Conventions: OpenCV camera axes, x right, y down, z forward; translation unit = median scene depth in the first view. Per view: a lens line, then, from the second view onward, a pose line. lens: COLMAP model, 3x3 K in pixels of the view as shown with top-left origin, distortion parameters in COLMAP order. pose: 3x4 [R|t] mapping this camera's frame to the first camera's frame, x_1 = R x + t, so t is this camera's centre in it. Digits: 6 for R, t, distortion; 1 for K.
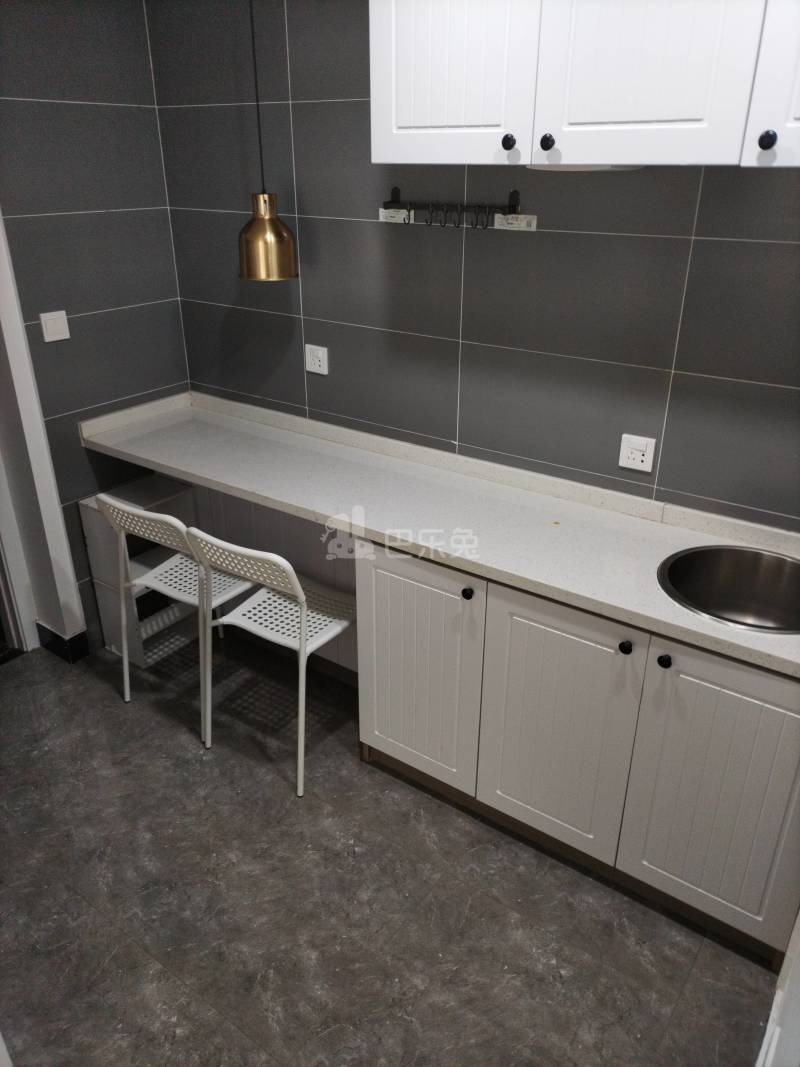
lens RADIAL K [[791.2, 0, 391.2], [0, 791.2, 529.8], [0, 0, 1]] dist [0.029887, 0.001287]
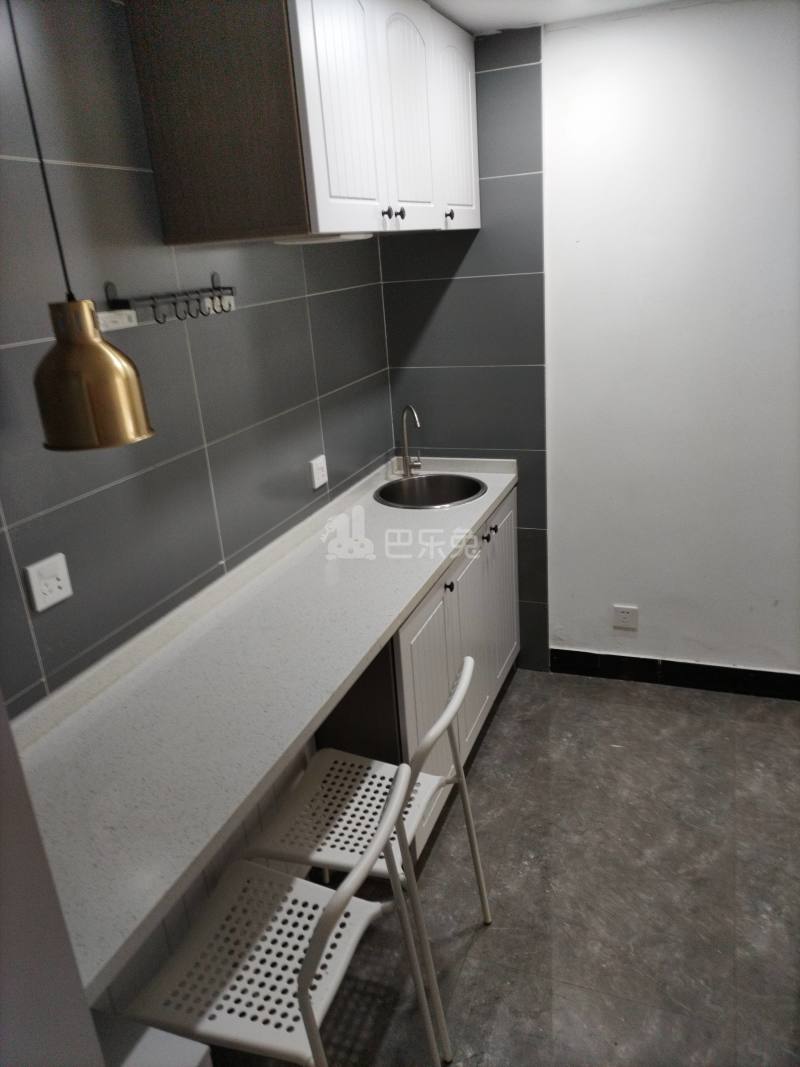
lens RADIAL K [[801.3, 0, 403.9], [0, 801.3, 534.5], [0, 0, 1]] dist [0.042803, -0.022795]
pose [[-0.261006, -0.303334, 0.916441, -0.709191], [0.481692, 0.781789, 0.395953, -0.359624], [-0.836569, 0.544789, -0.057938, 0.822803]]
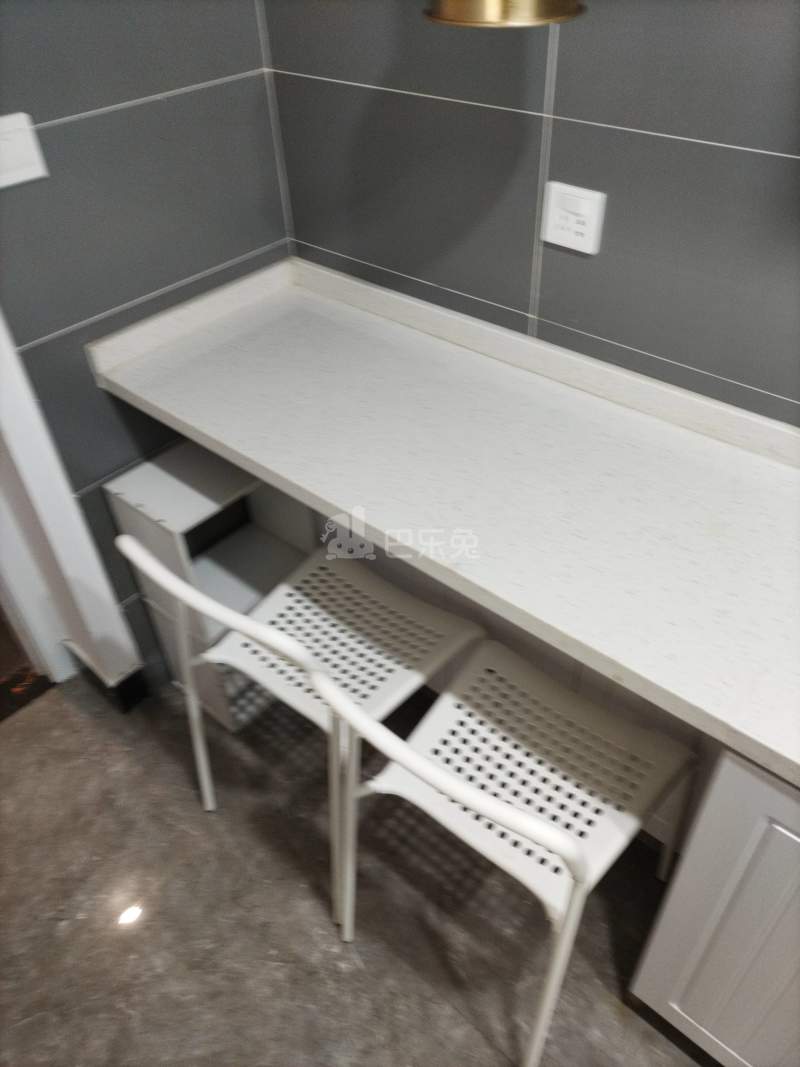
lens RADIAL K [[801.3, 0, 403.9], [0, 801.3, 534.5], [0, 0, 1]] dist [0.042803, -0.022795]
pose [[0.994951, 0.035220, -0.093982, -0.142950], [-0.008962, 0.963843, 0.266319, -0.166076], [0.099964, -0.264132, 0.959292, 0.511928]]
